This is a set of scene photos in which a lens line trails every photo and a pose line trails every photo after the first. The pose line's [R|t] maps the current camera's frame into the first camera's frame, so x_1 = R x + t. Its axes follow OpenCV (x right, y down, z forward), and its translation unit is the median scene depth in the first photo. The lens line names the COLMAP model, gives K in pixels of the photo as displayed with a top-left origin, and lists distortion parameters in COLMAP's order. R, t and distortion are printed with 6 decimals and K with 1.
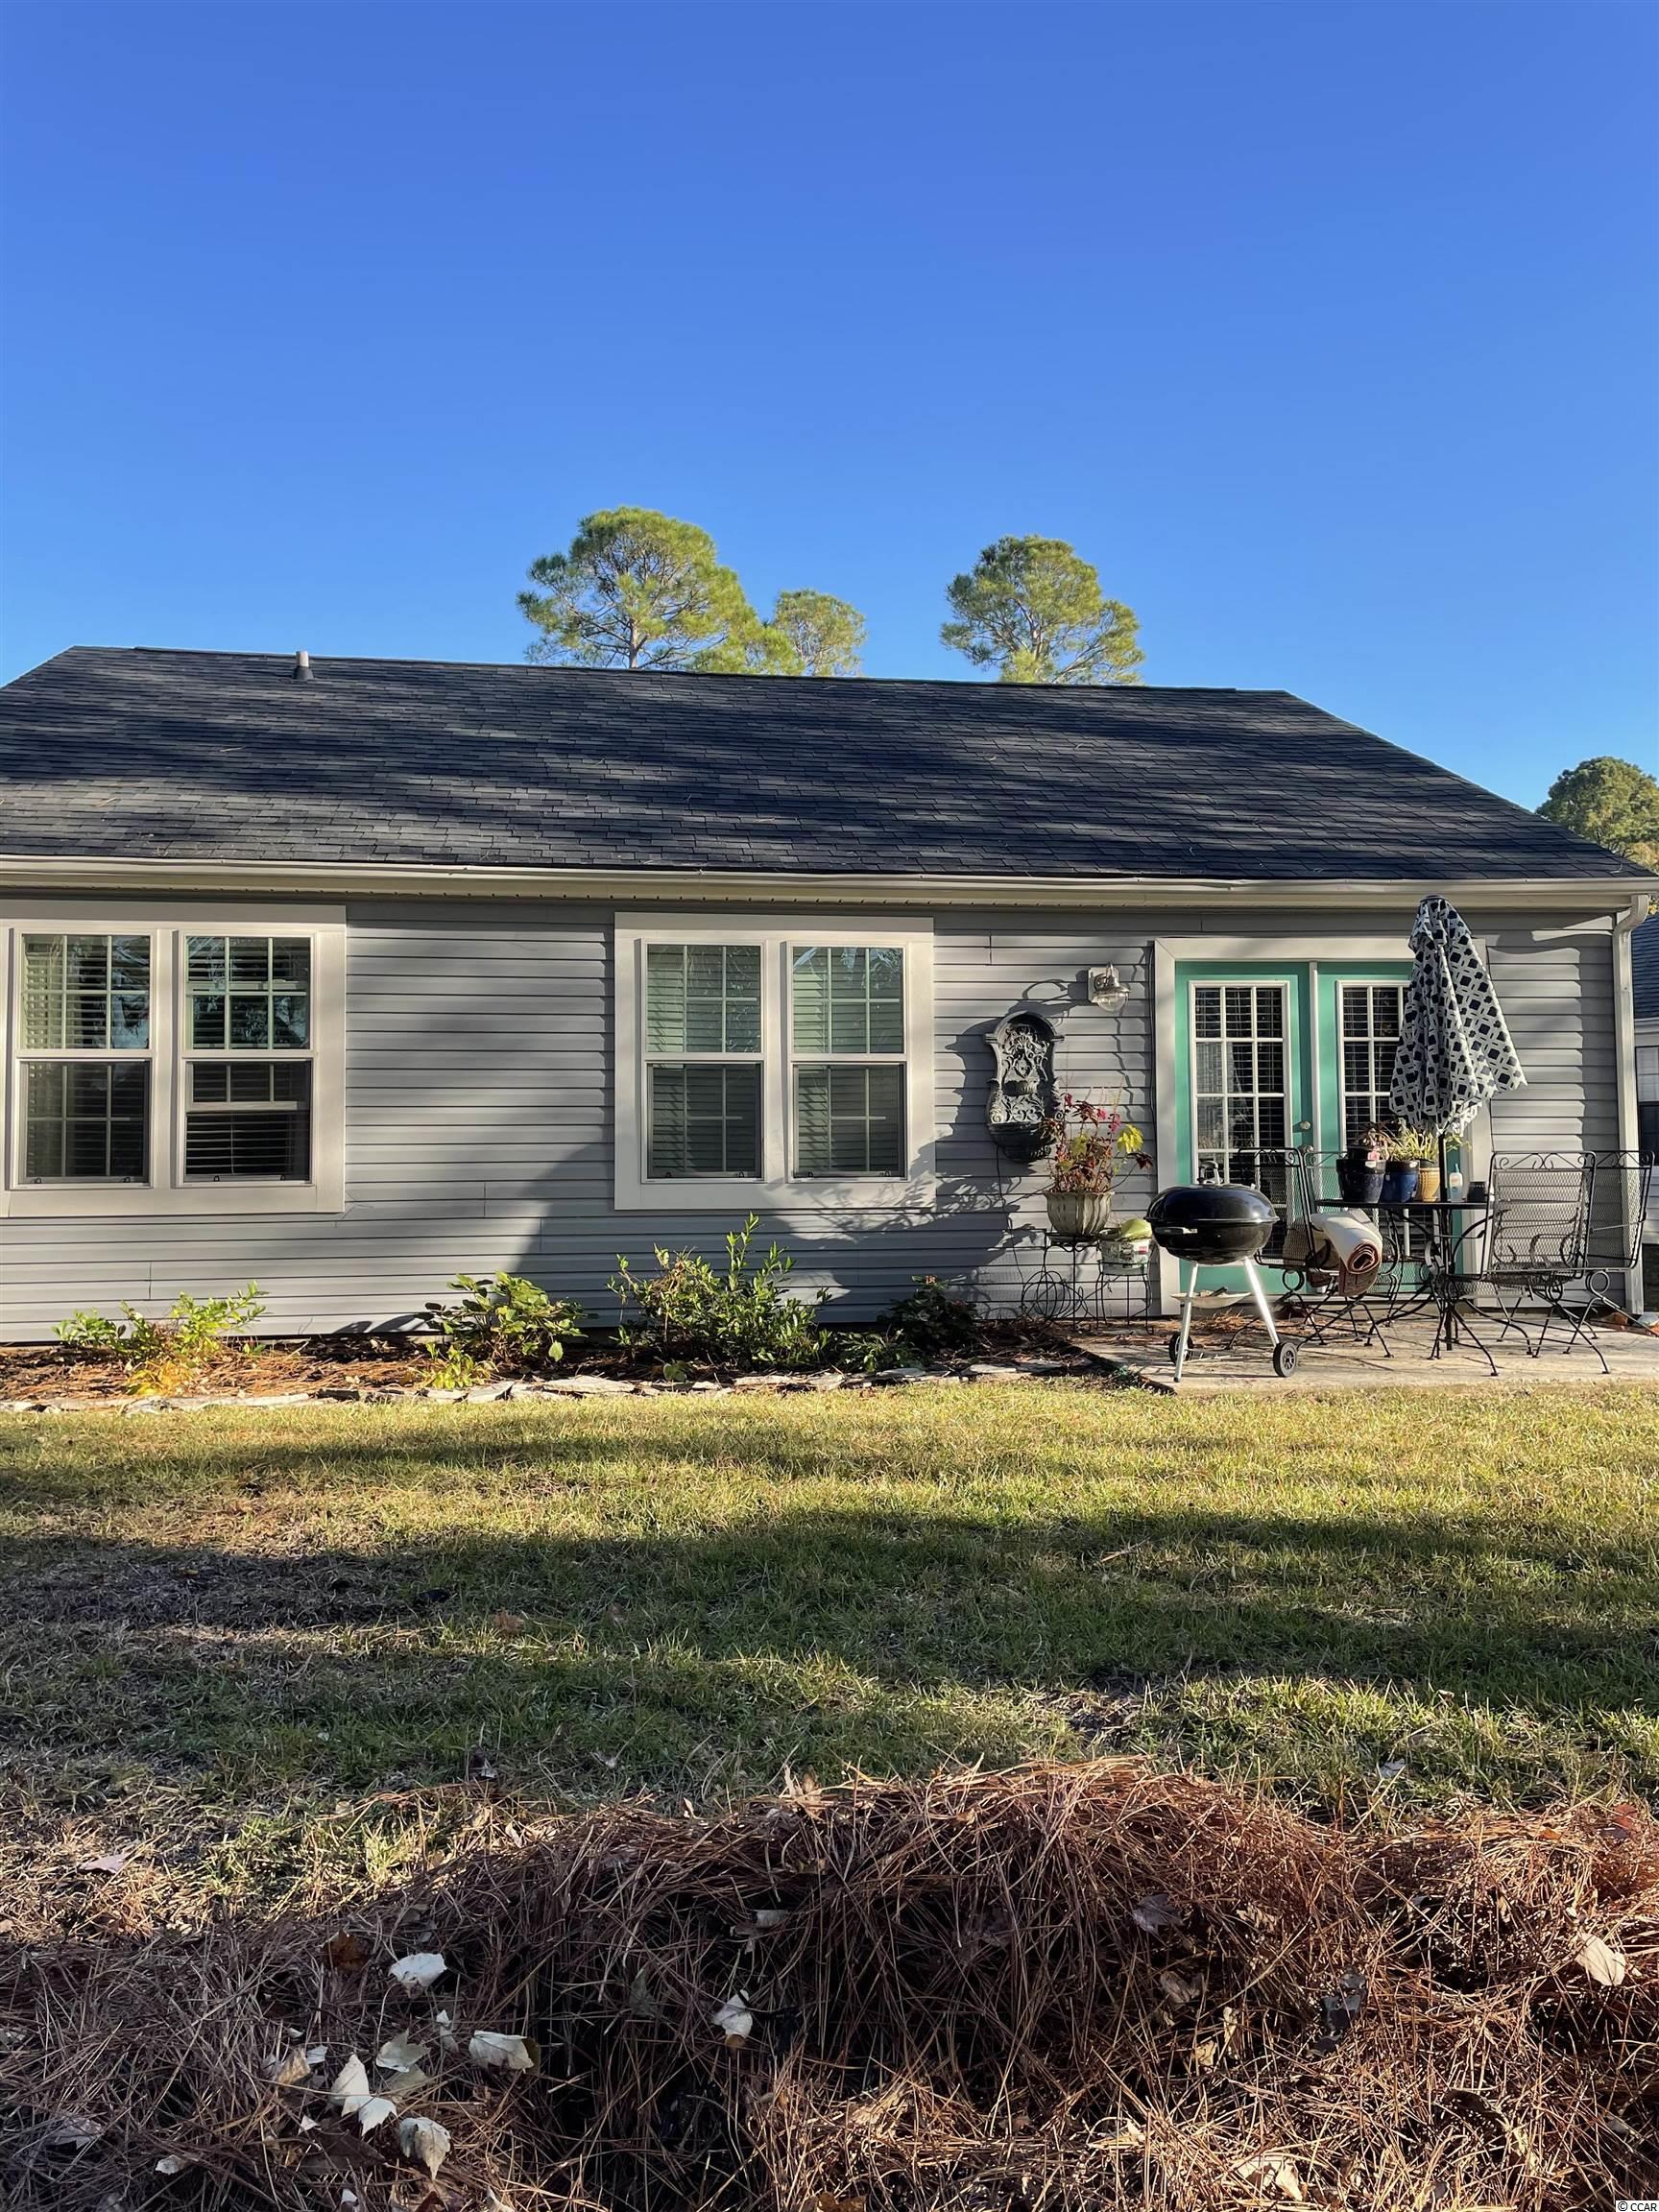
lens RADIAL K [[1666.6, 0, 826.8], [0, 1666.6, 1107.9], [0, 0, 1]] dist [0.087514, -0.111756]
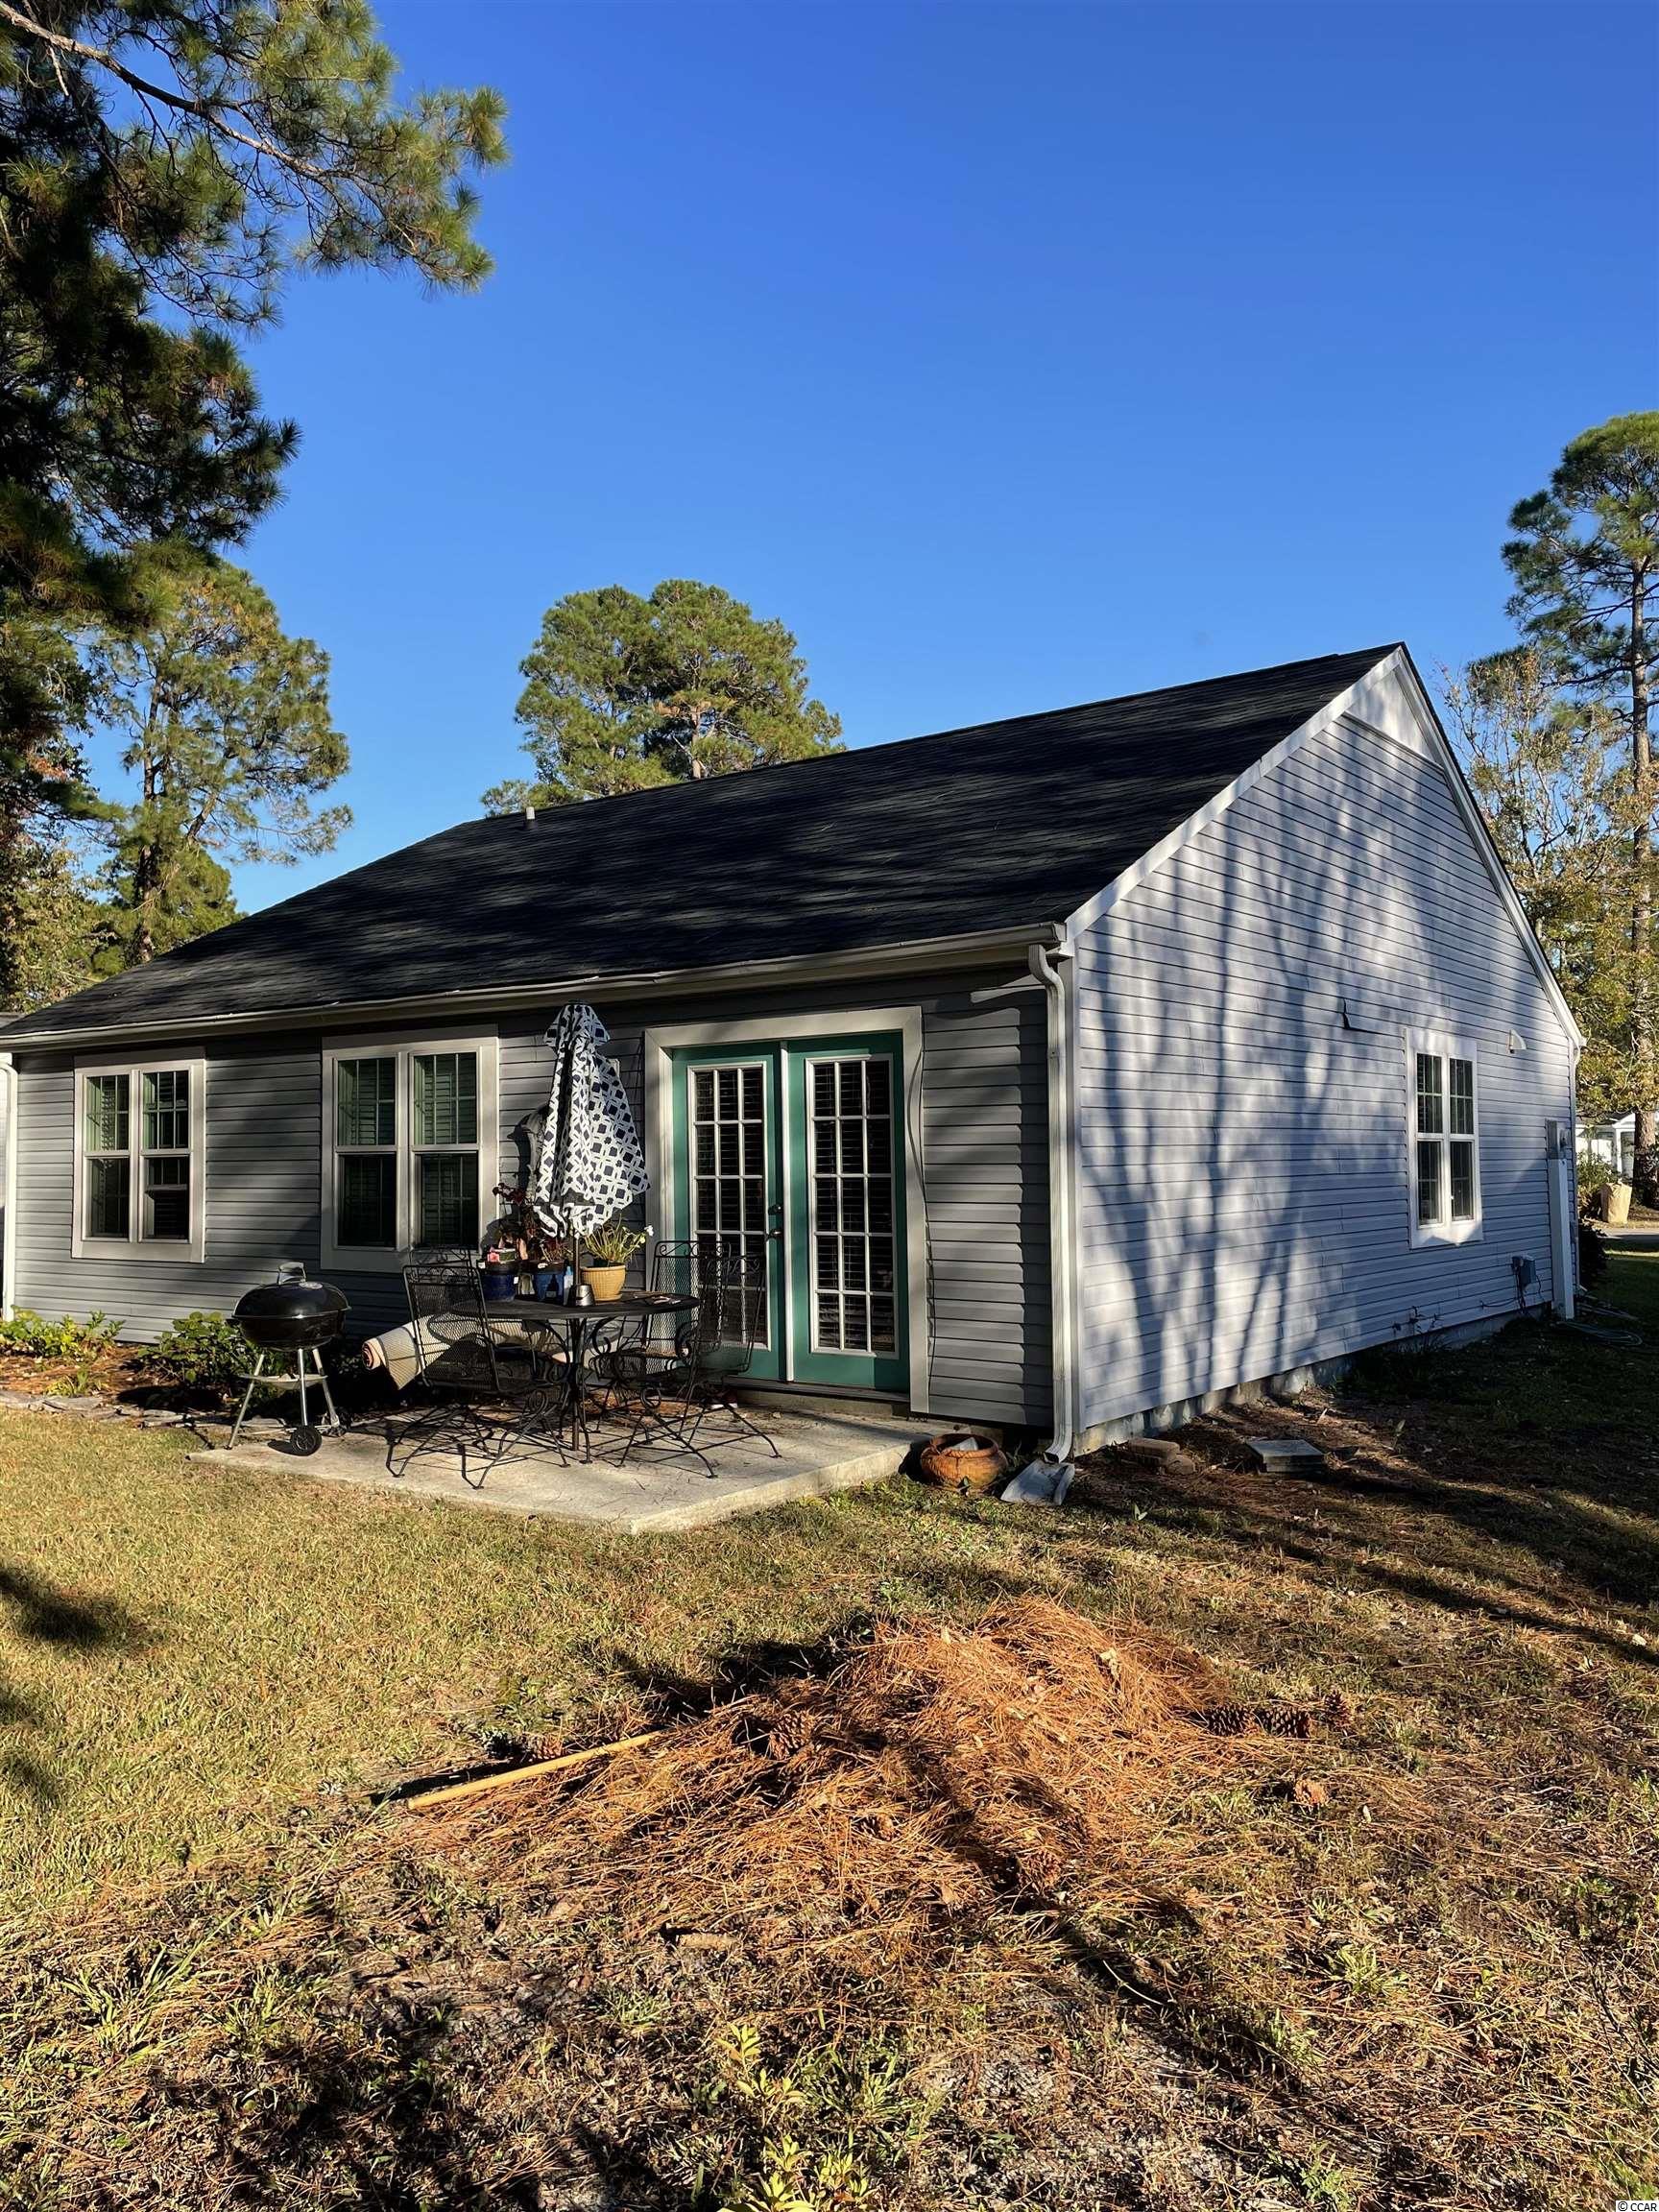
lens RADIAL K [[1666.6, 0, 829.1], [0, 1666.6, 1100.3], [0, 0, 1]] dist [0.087514, -0.111756]
pose [[0.711054, -0.025407, -0.702679, 0.995998], [0.033198, 0.999446, -0.002543, -0.049292], [0.702354, -0.021519, 0.711503, 0.334161]]
